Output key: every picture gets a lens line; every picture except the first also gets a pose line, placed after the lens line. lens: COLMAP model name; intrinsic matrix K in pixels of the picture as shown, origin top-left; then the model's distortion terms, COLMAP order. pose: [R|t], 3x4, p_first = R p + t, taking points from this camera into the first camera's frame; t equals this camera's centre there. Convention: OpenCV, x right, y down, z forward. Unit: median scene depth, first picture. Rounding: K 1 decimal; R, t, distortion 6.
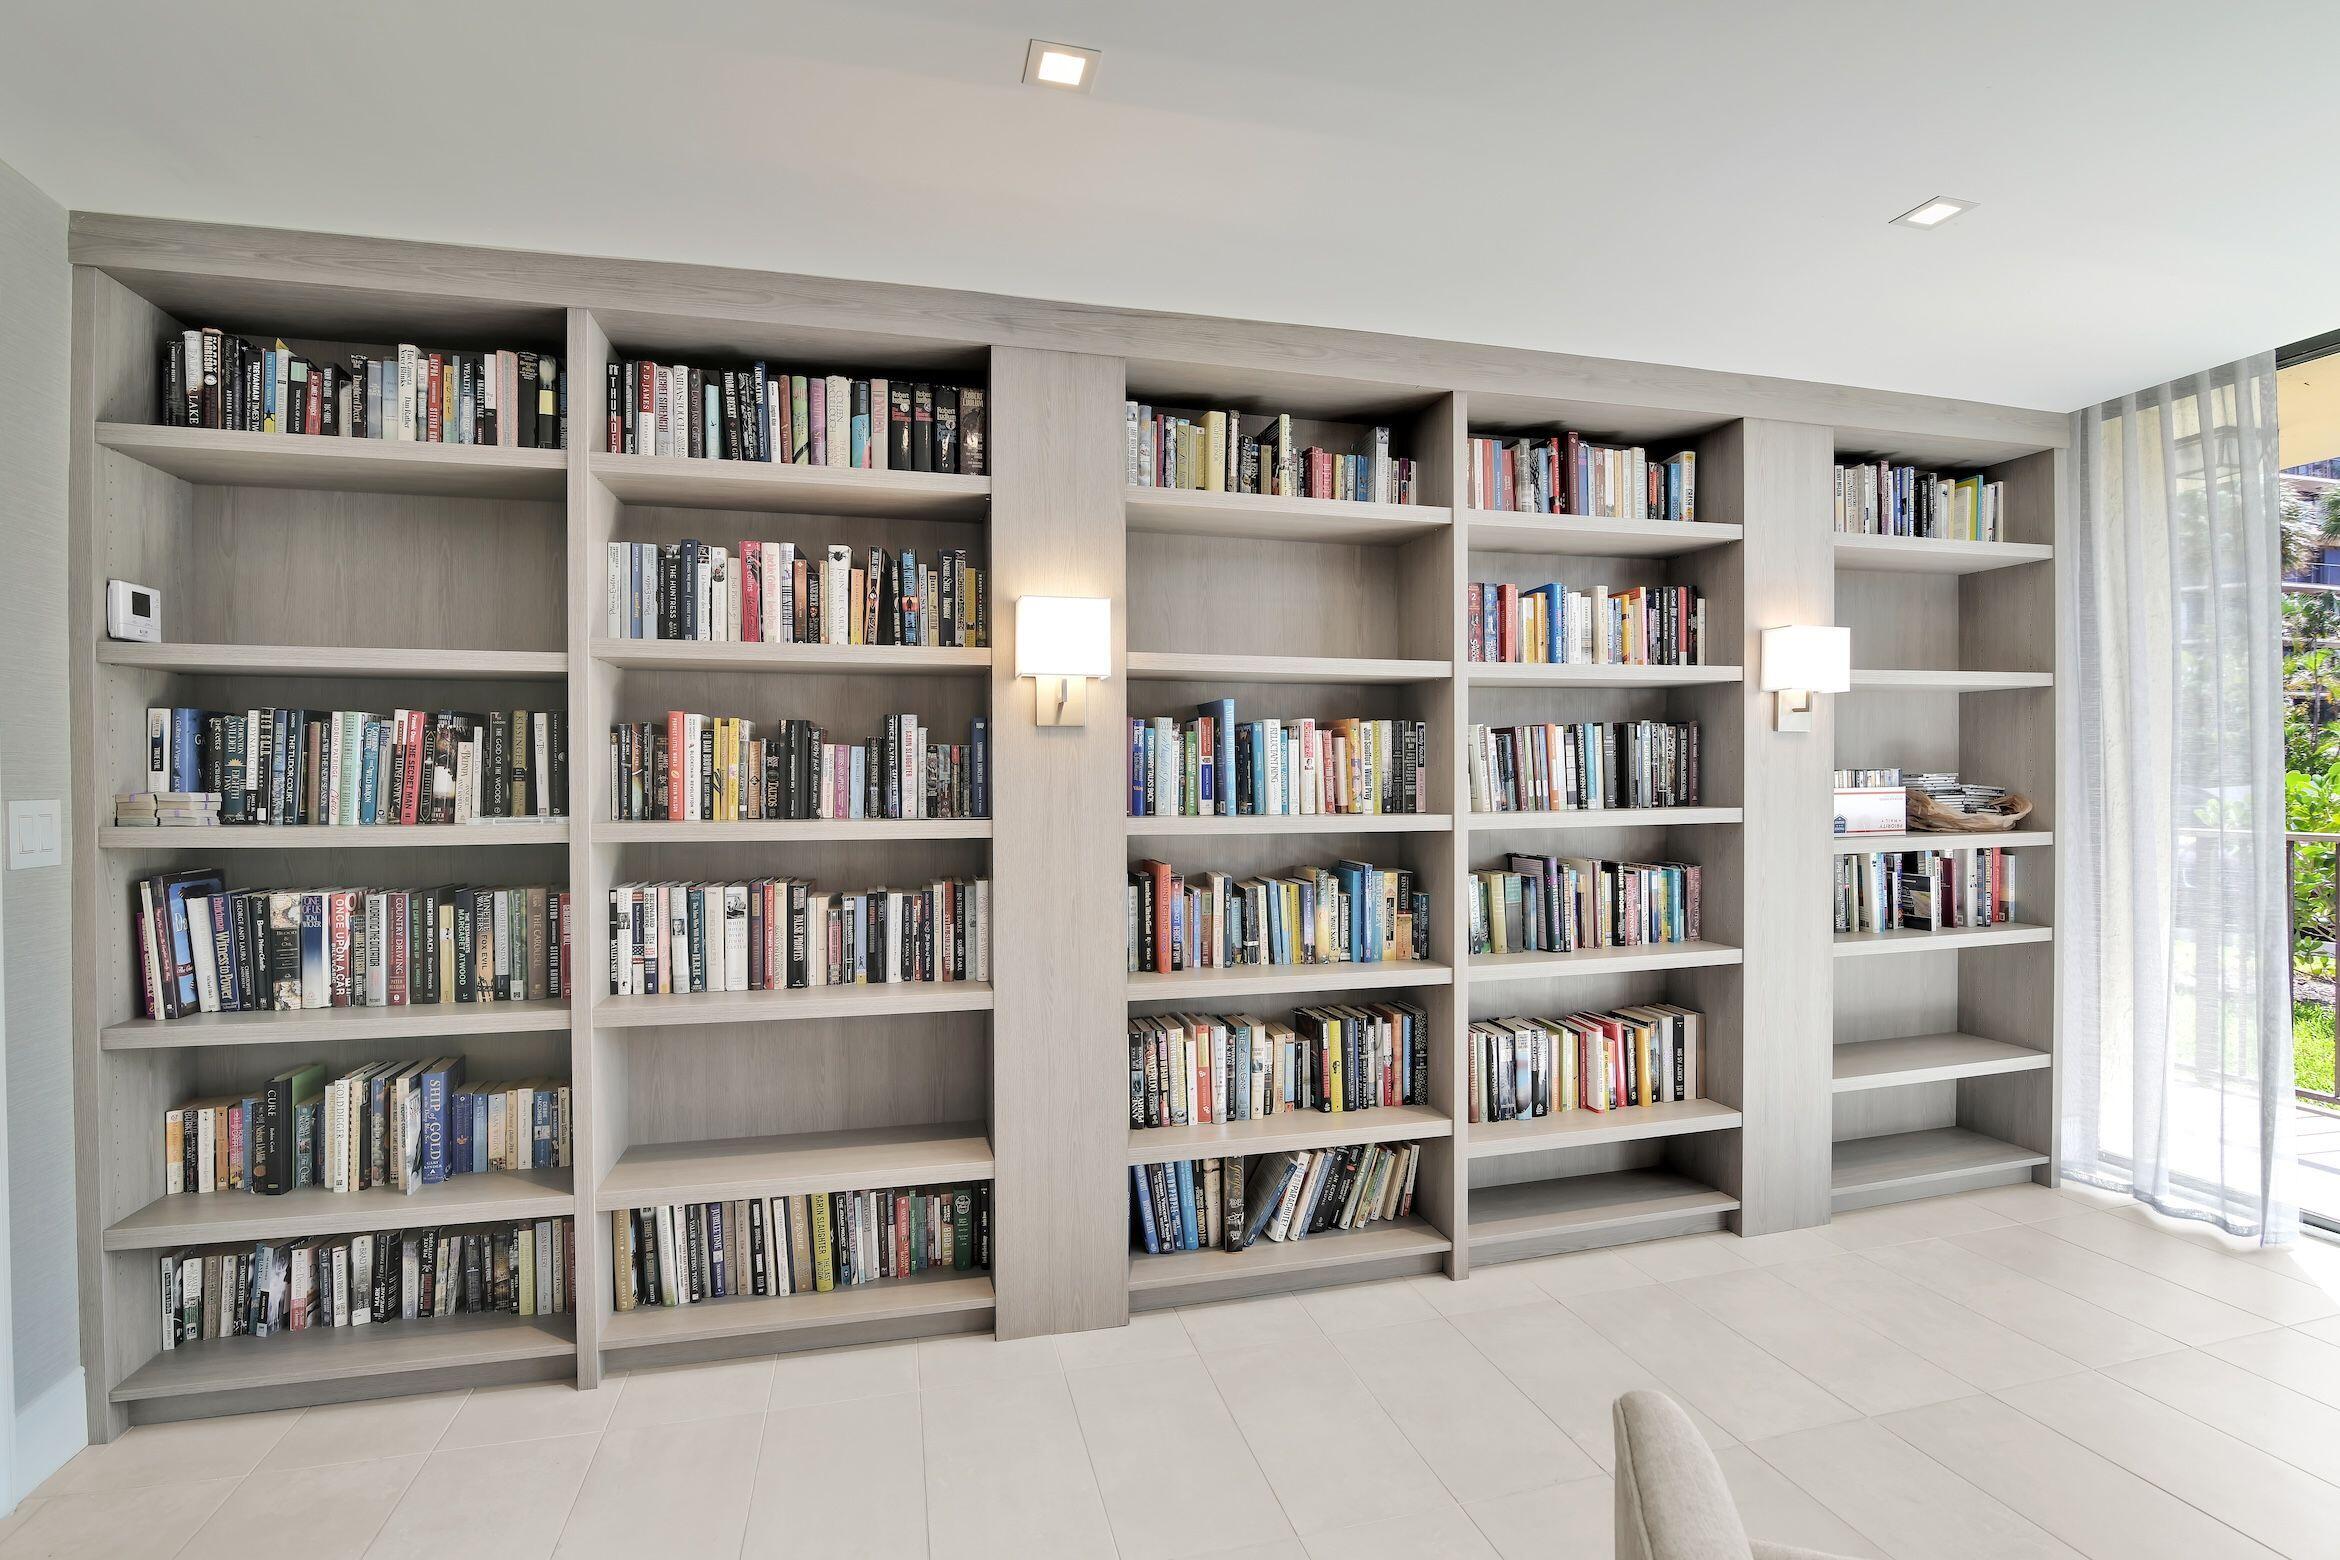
lens RADIAL K [[1095.1, 0, 1170.0], [0, 1095.1, 780.0], [0, 0, 1]] dist [-0.023606, 0.000538]
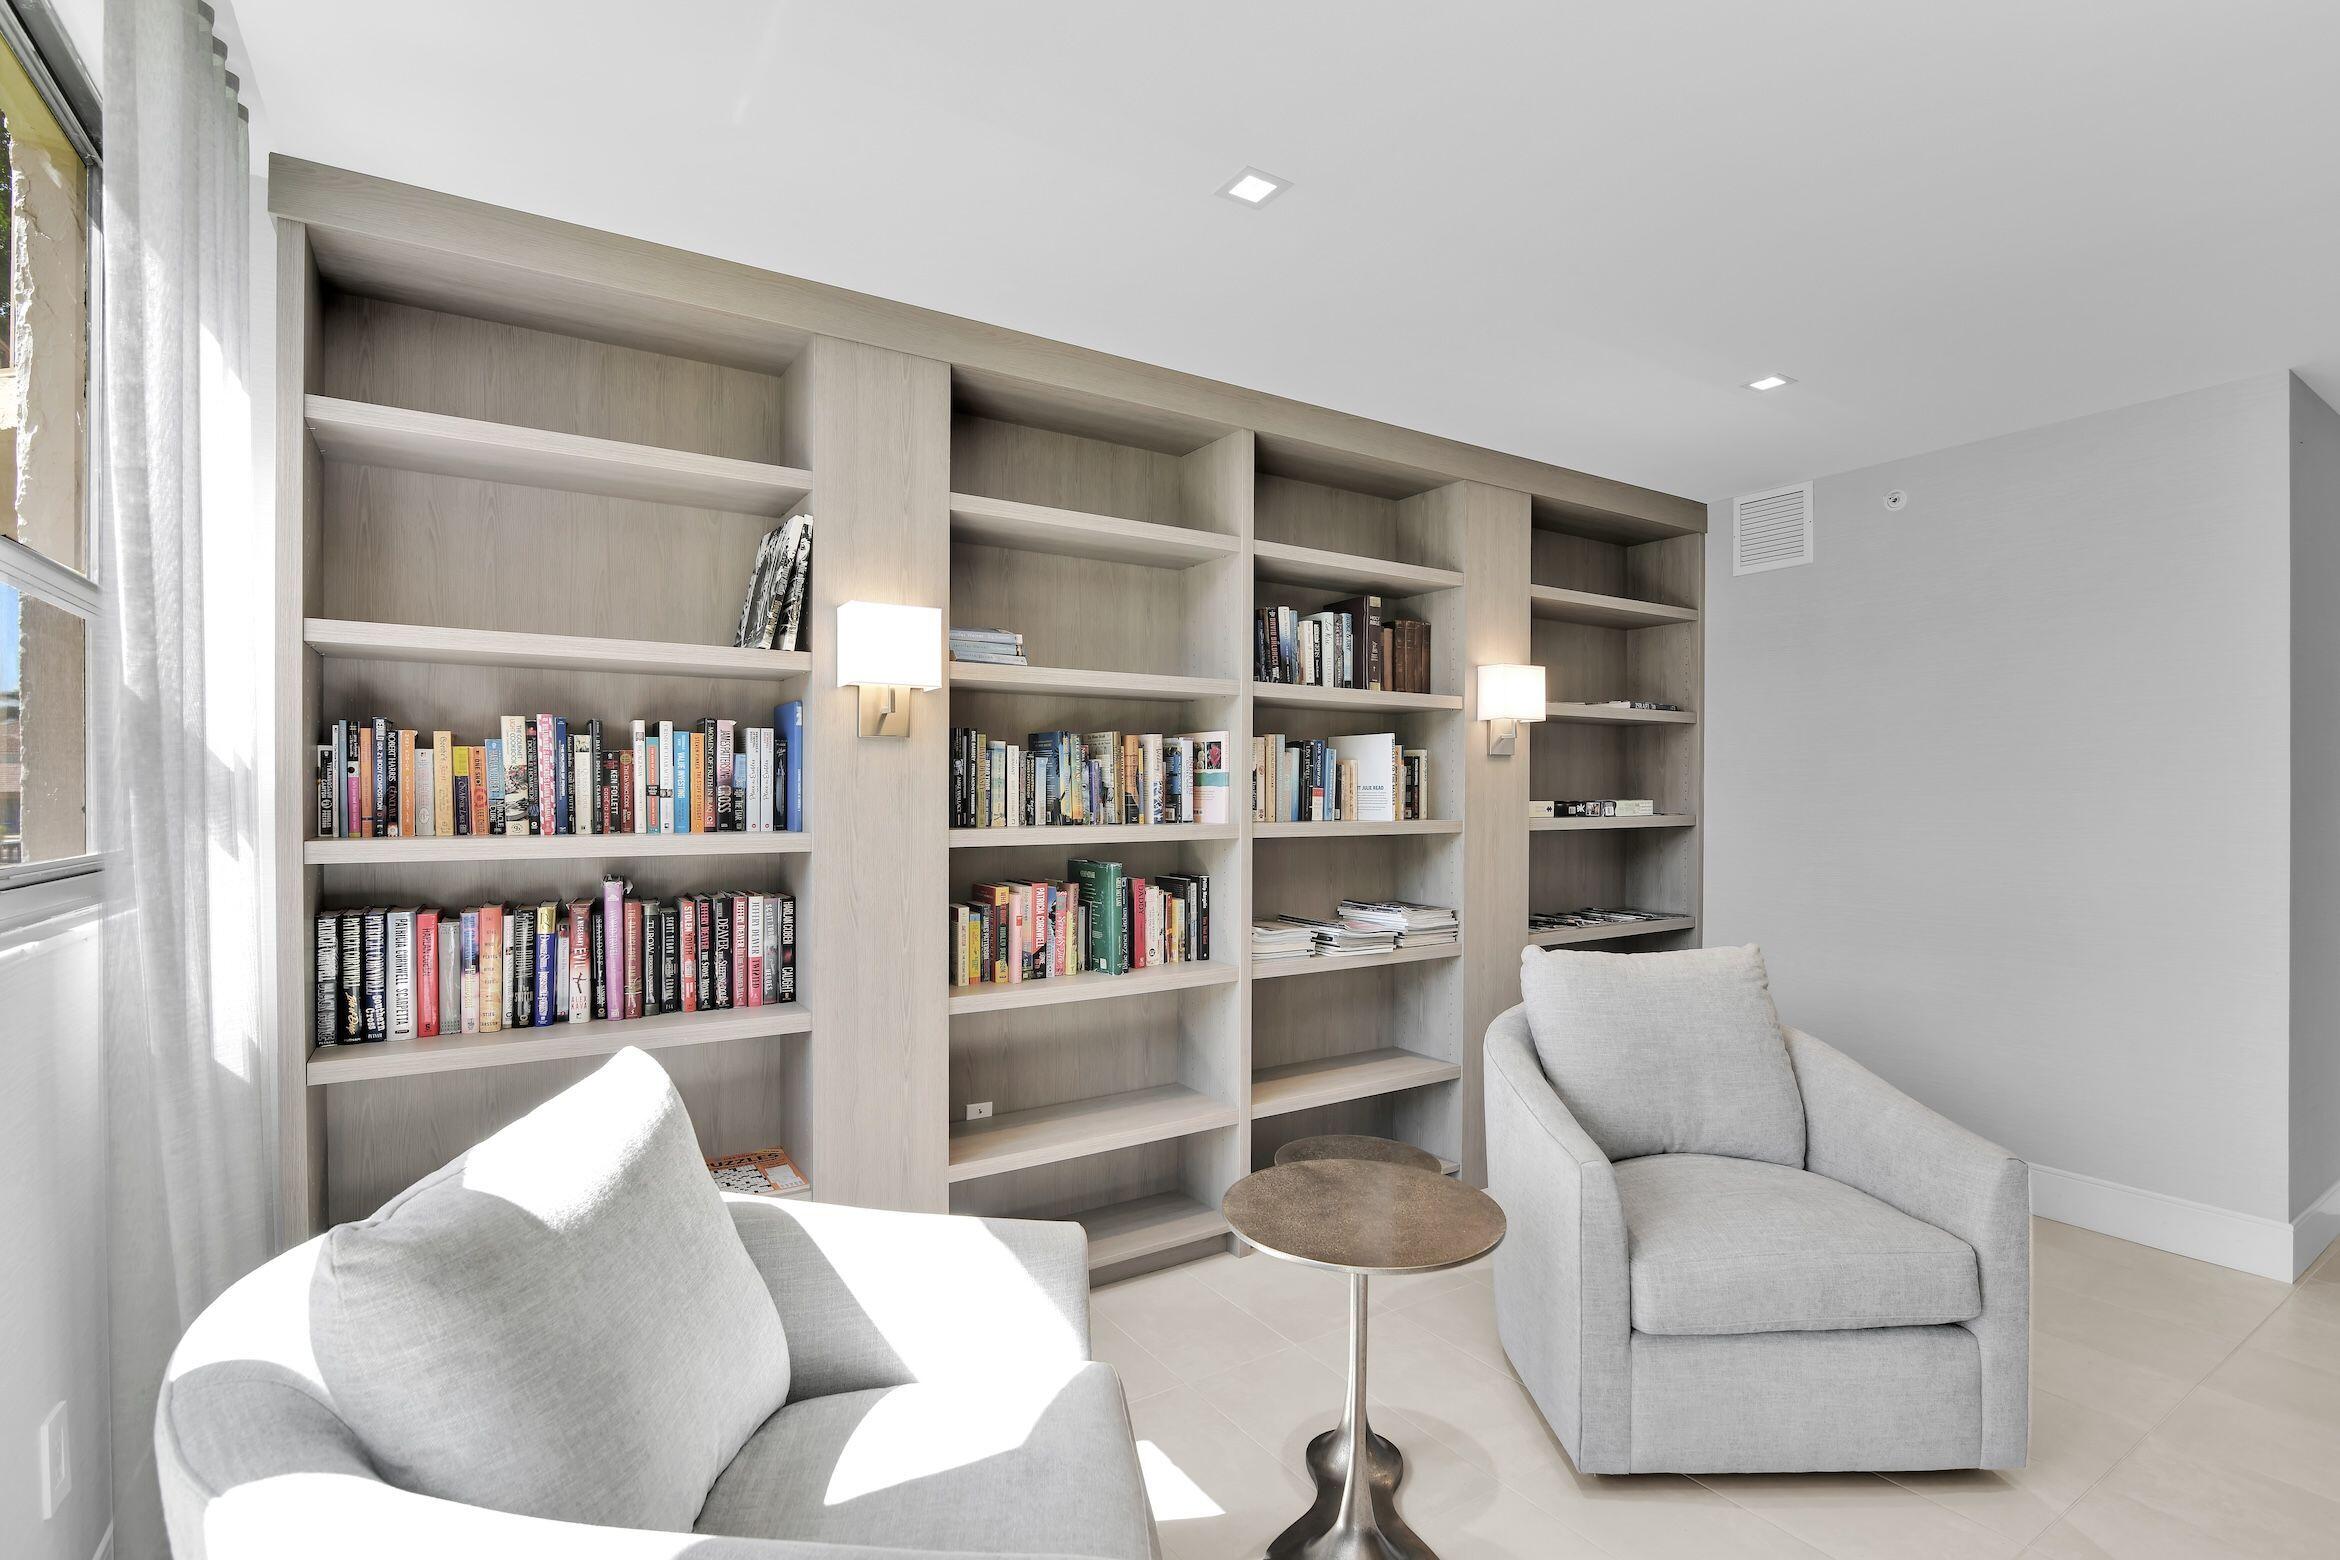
lens RADIAL K [[1141.6, 0, 1176.9], [0, 1141.6, 799.0], [0, 0, 1]] dist [-0.024712, 0.000108]
pose [[0.944379, 0.005577, 0.328811, -0.183772], [-0.007716, 0.999957, 0.005201, 0.000116], [-0.328768, -0.007449, 0.944382, -0.044490]]
